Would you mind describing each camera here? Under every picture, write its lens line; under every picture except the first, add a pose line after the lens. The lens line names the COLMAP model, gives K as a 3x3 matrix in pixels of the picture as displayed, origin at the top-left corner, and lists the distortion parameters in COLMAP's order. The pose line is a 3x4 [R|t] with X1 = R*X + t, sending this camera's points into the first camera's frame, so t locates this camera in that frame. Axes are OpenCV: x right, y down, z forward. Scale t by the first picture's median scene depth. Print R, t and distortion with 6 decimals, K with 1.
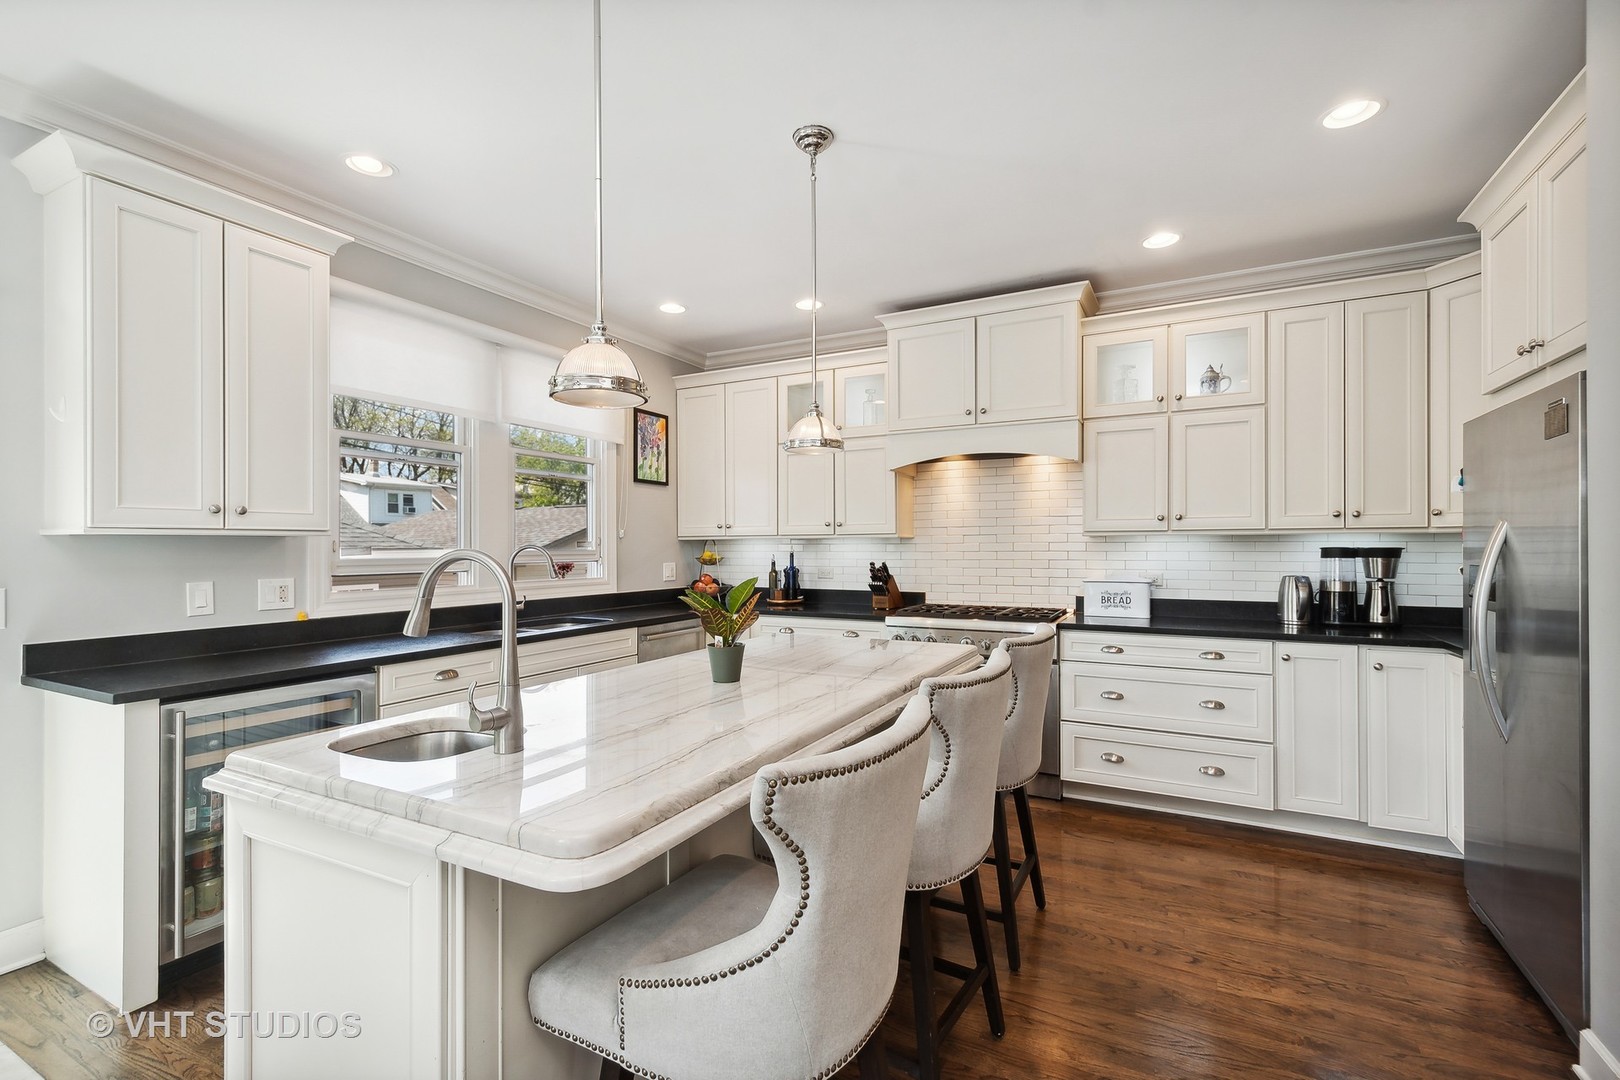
lens RADIAL K [[711.8, 0, 810.8], [0, 711.8, 549.4], [0, 0, 1]] dist [0.010304, -0.003628]
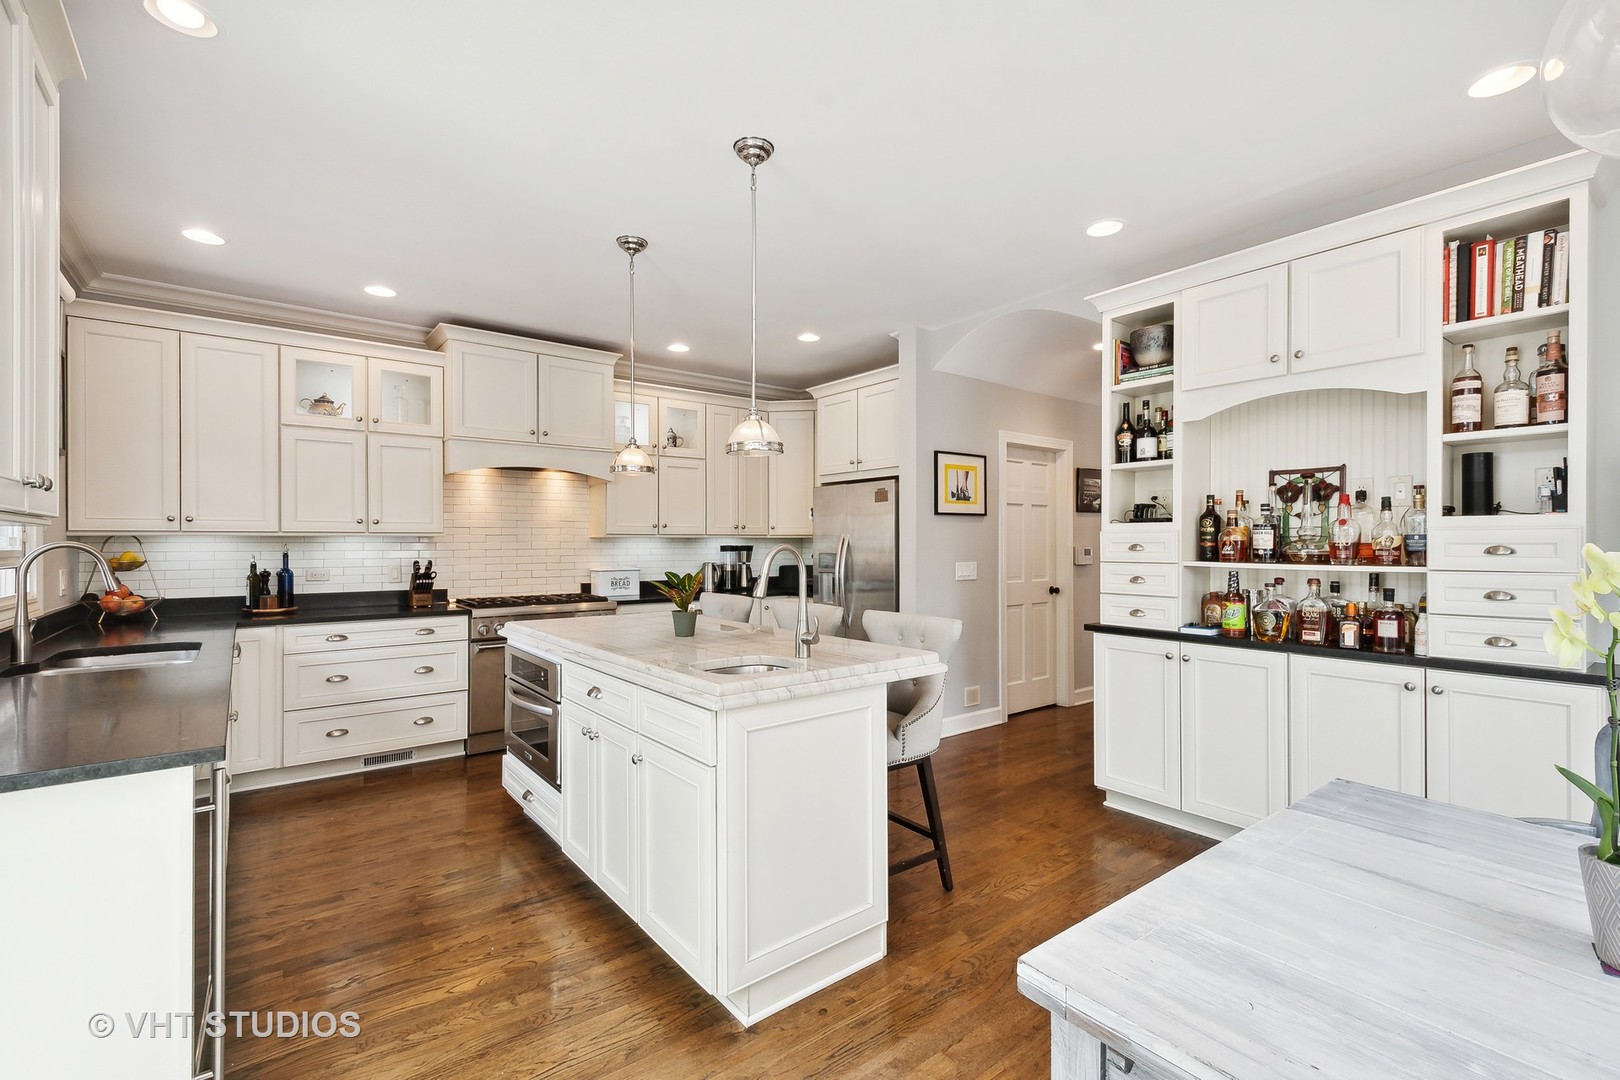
lens RADIAL K [[711.8, 0, 803.2], [0, 711.8, 540.6], [0, 0, 1]] dist [0.010304, -0.003628]
pose [[0.411704, 0.008425, 0.911279, -0.630741], [0.008276, 0.999881, -0.012983, 0.007883], [-0.911280, 0.012887, 0.411585, 0.091965]]
